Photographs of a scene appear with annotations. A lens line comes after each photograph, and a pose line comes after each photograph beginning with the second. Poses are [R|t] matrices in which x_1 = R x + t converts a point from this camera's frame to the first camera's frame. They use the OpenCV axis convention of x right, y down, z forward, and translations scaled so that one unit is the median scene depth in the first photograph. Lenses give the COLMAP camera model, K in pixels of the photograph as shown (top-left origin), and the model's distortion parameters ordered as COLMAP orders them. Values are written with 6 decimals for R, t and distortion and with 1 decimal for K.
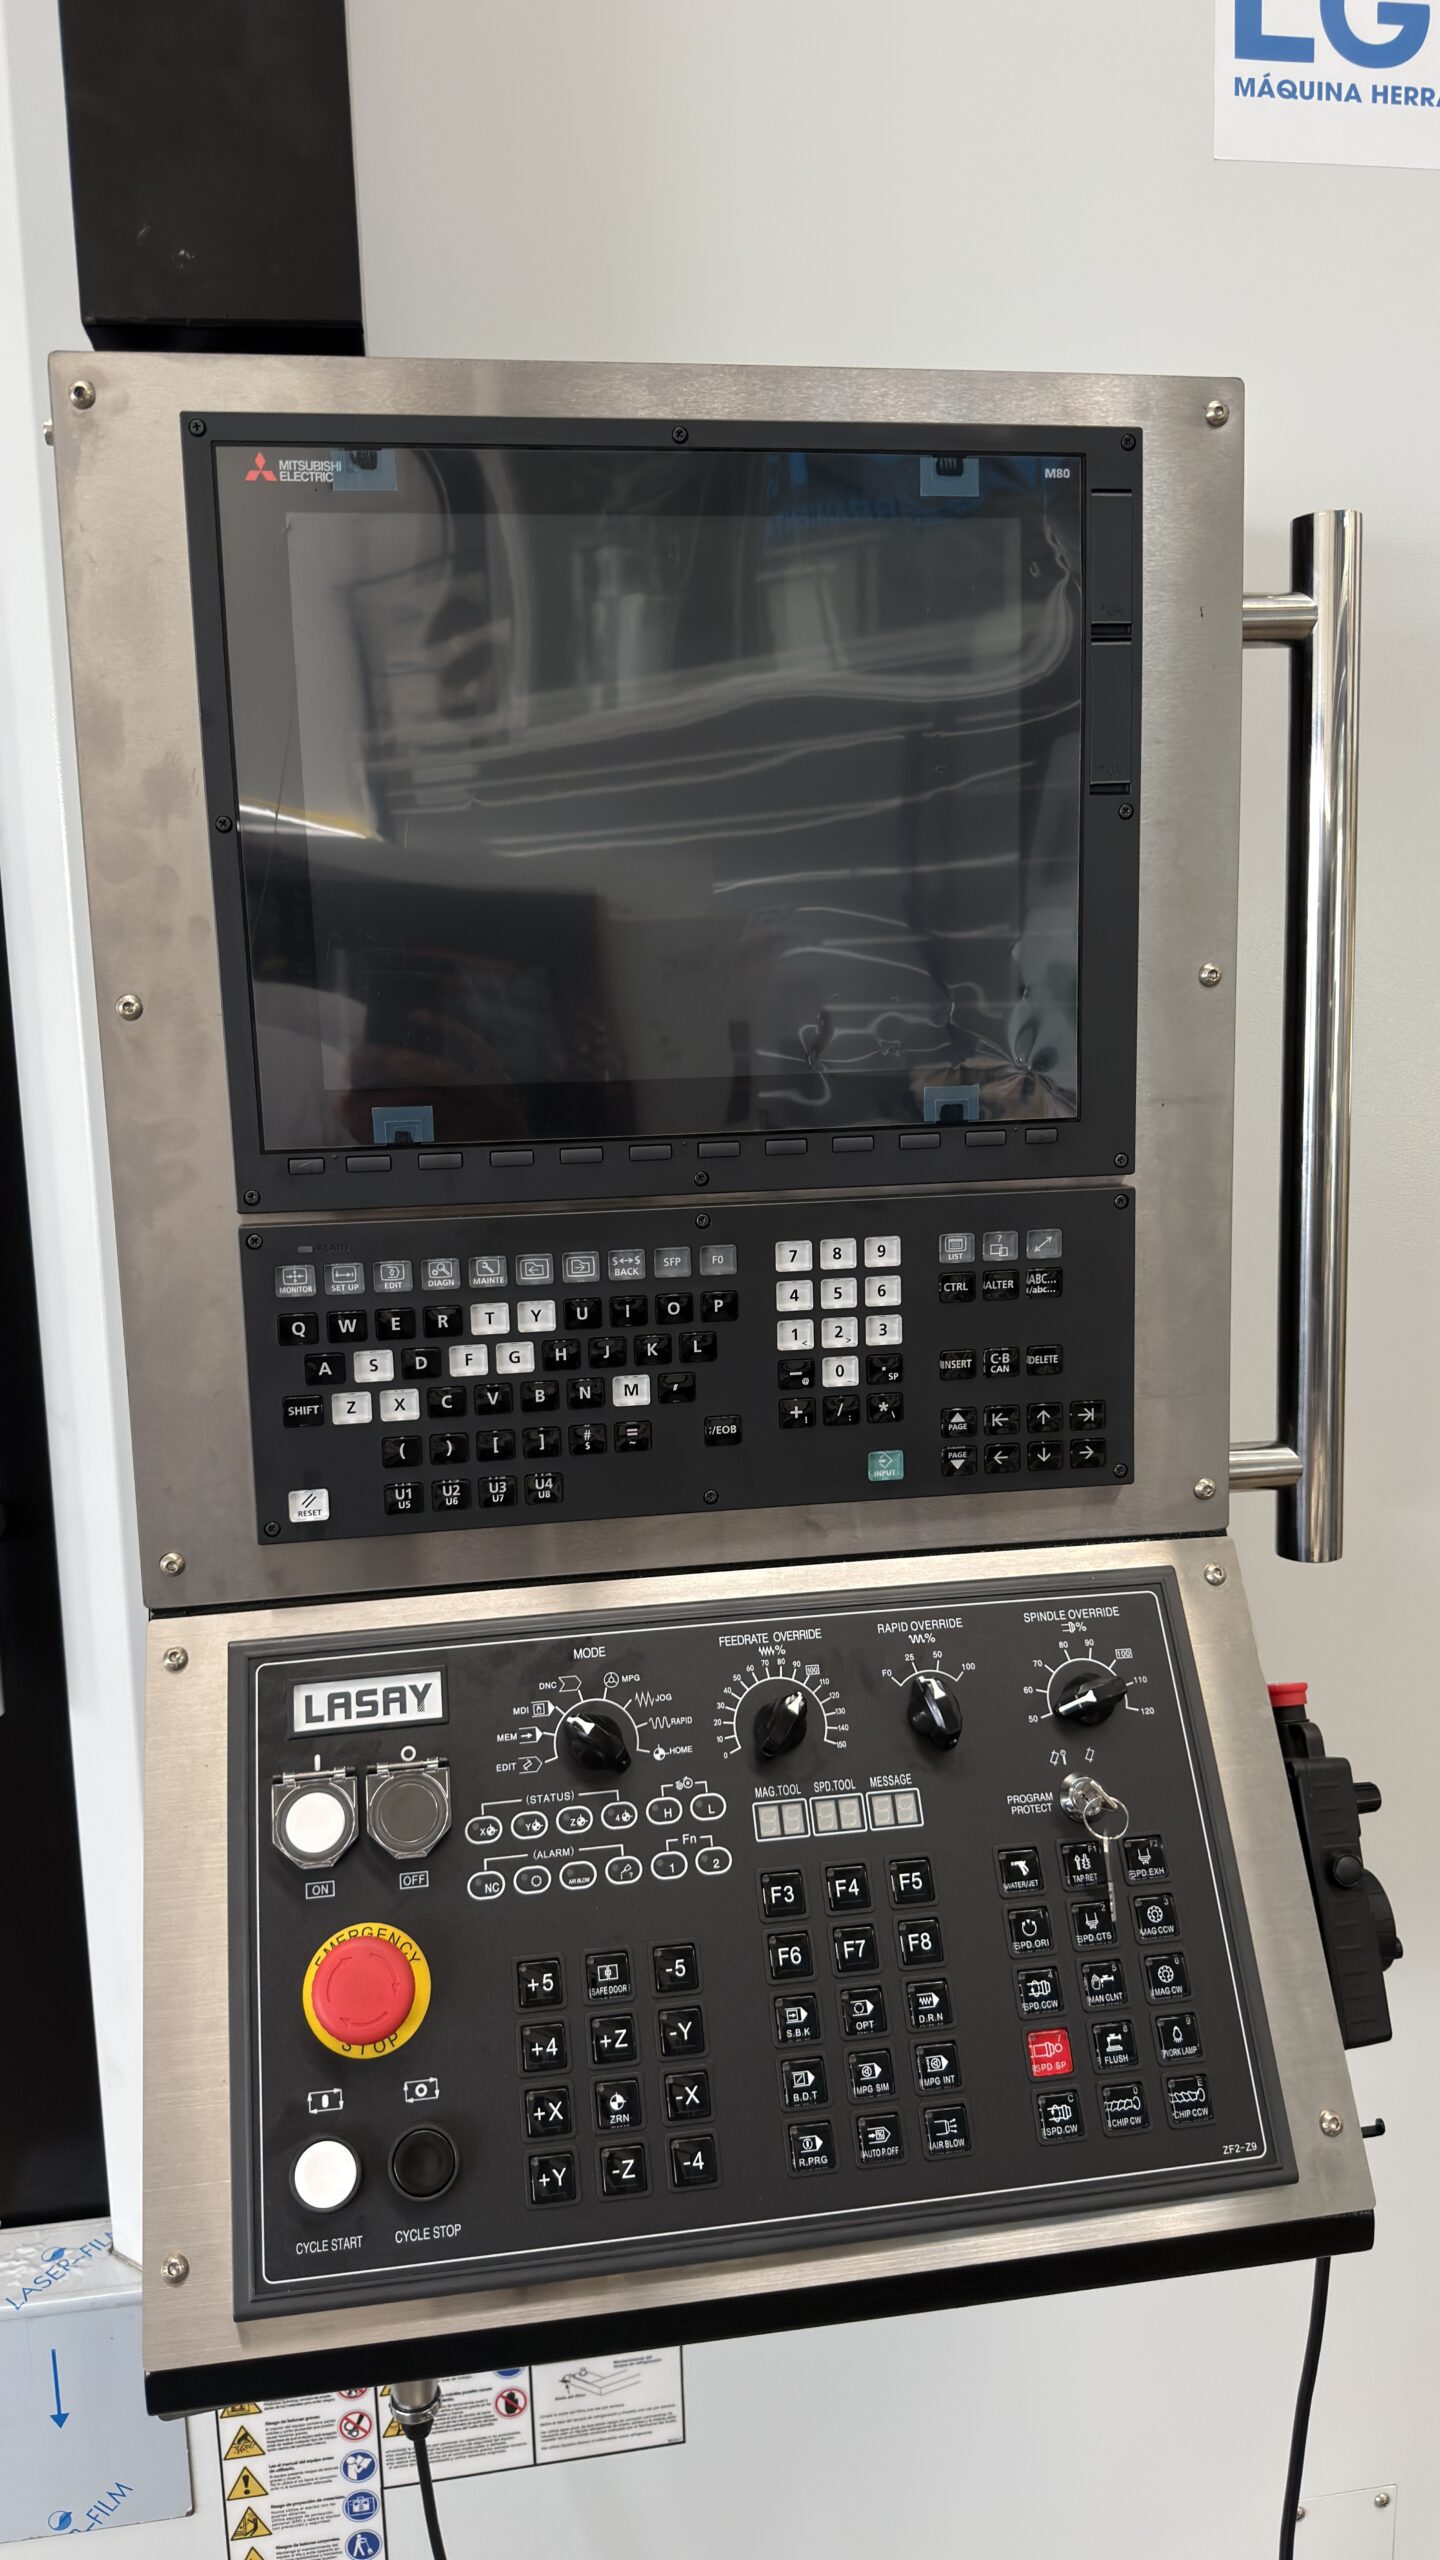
lens RADIAL K [[1820.1, 0, 669.5], [0, 1820.1, 1265.7], [0, 0, 1]] dist [0.013725, -0.015792]
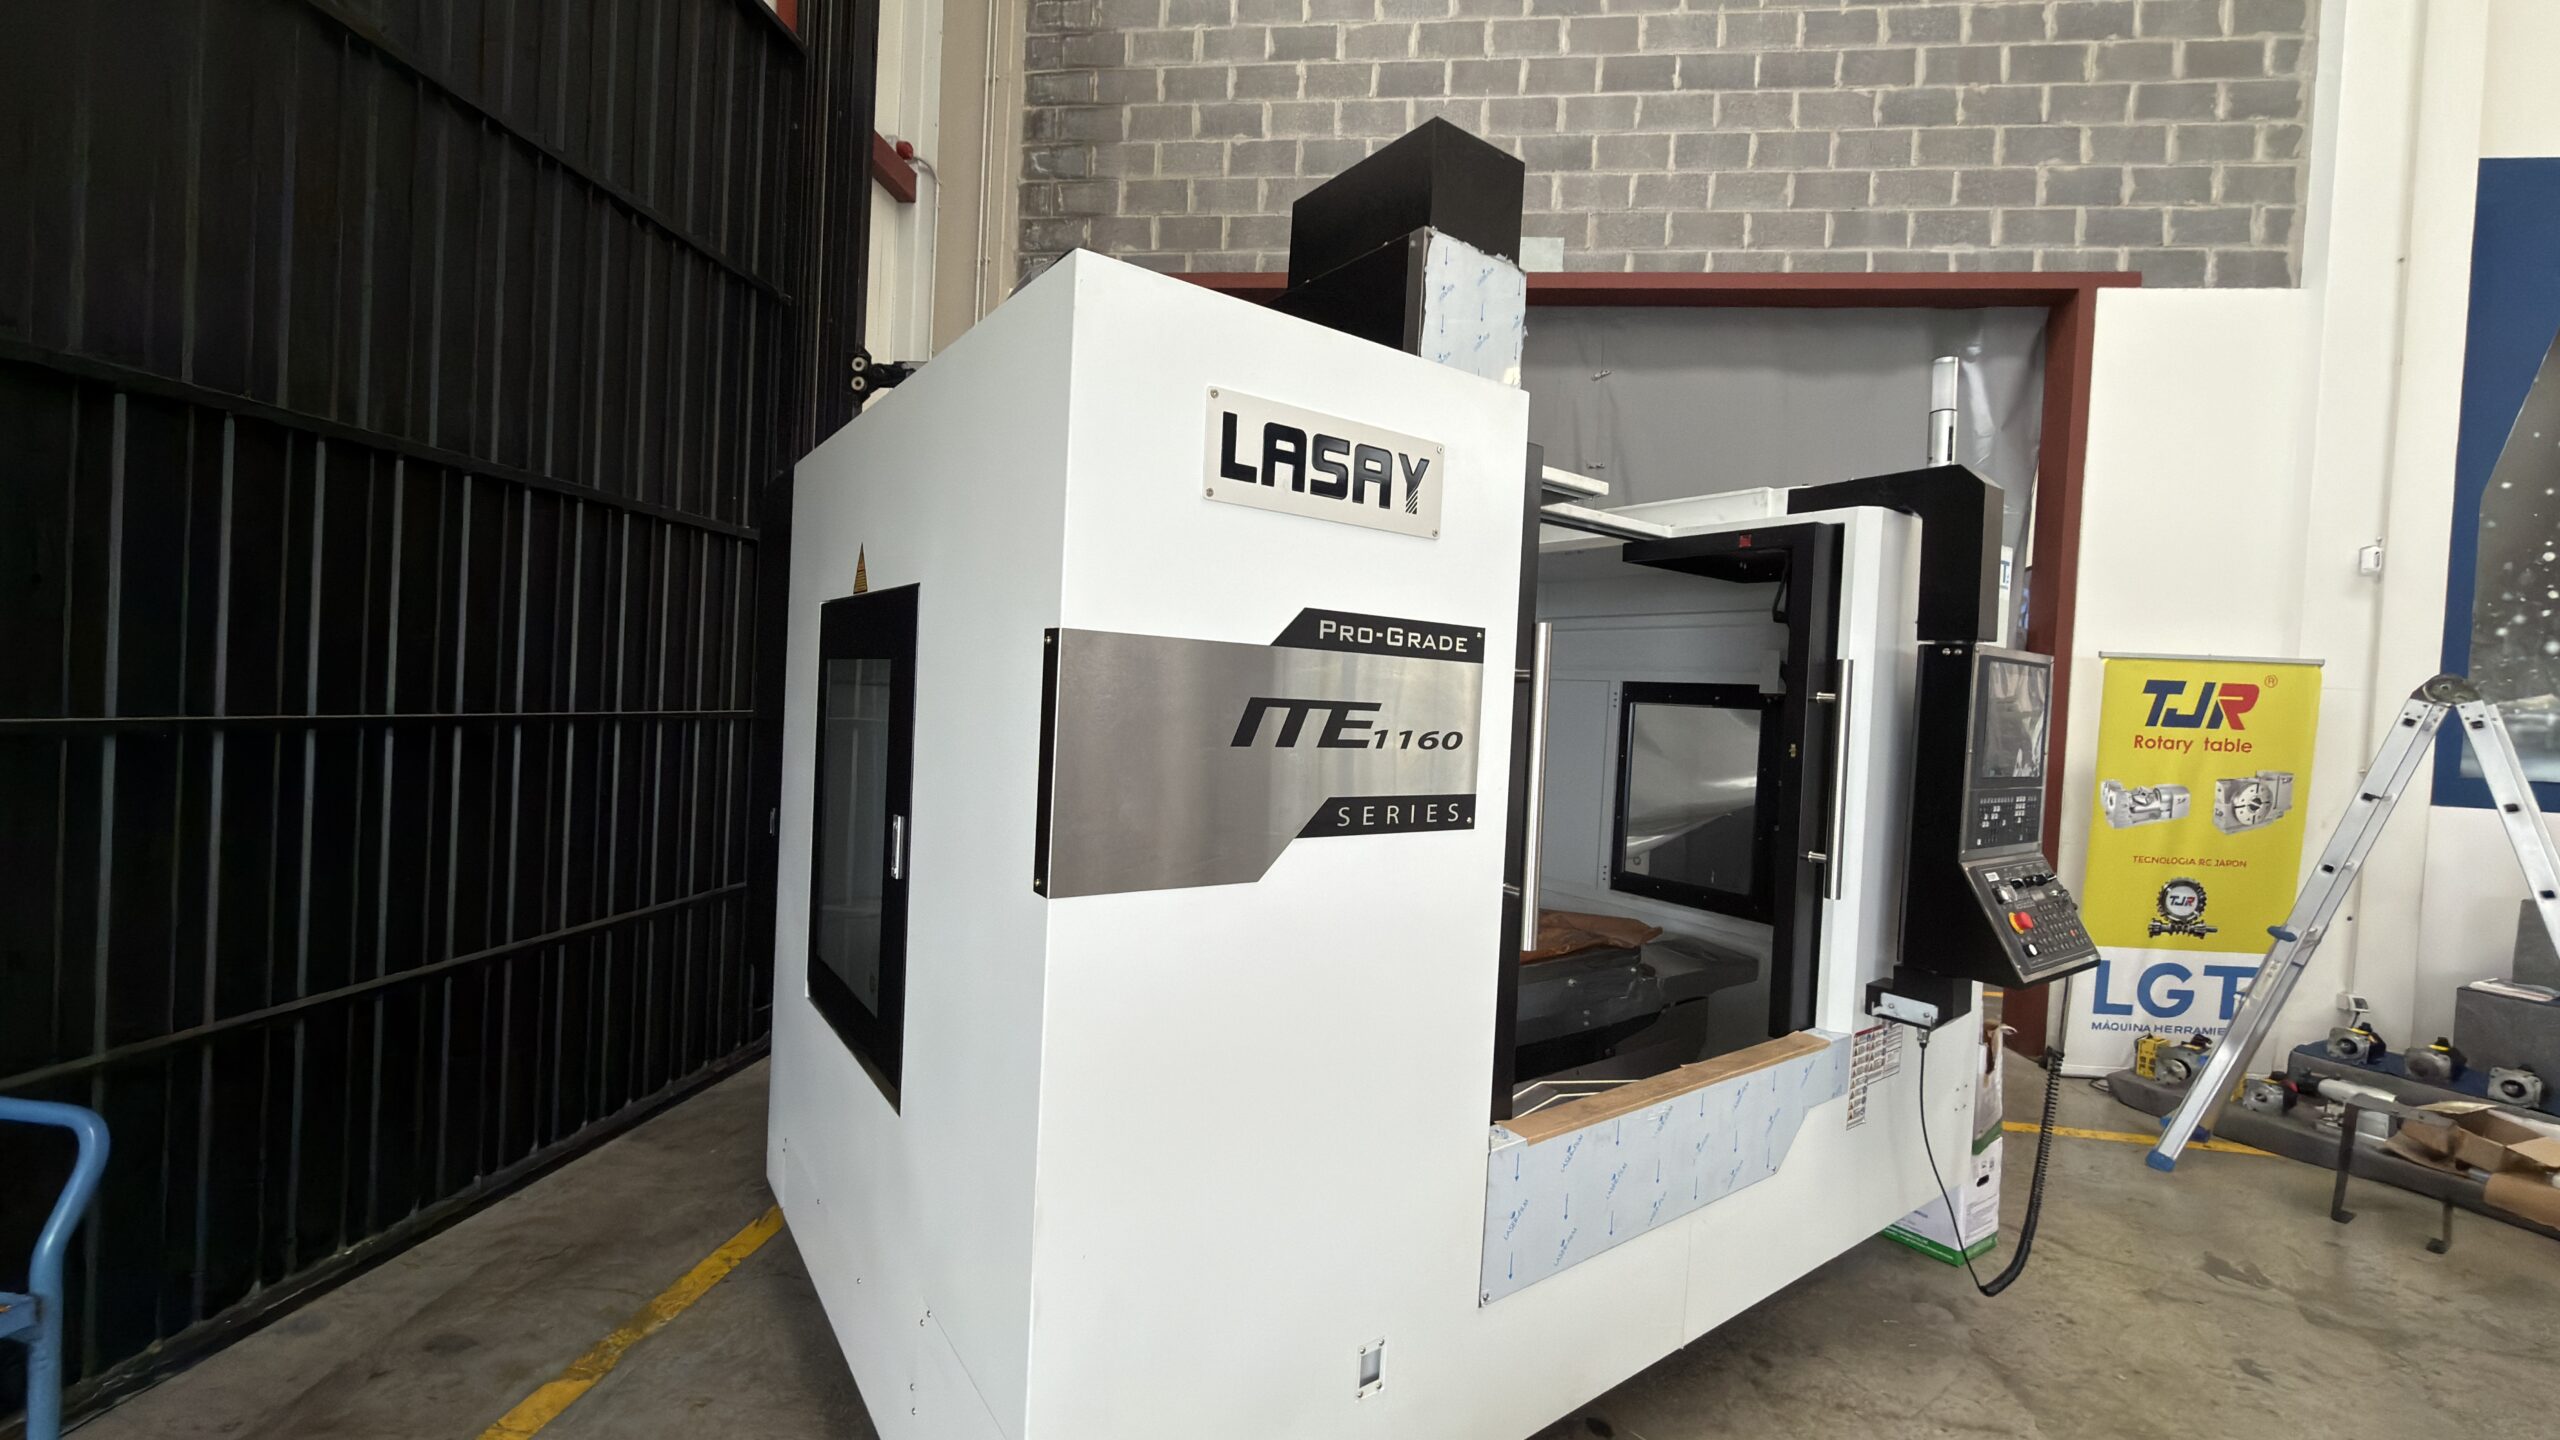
lens RADIAL K [[1008.7, 0, 1275.0], [0, 1008.7, 705.8], [0, 0, 1]] dist [-0.003628, 0.001157]
pose [[0.889280, 0.072761, 0.451538, -3.466006], [-0.019663, 0.992434, -0.121197, 0.131528], [-0.456940, 0.098899, 0.883982, -0.759506]]
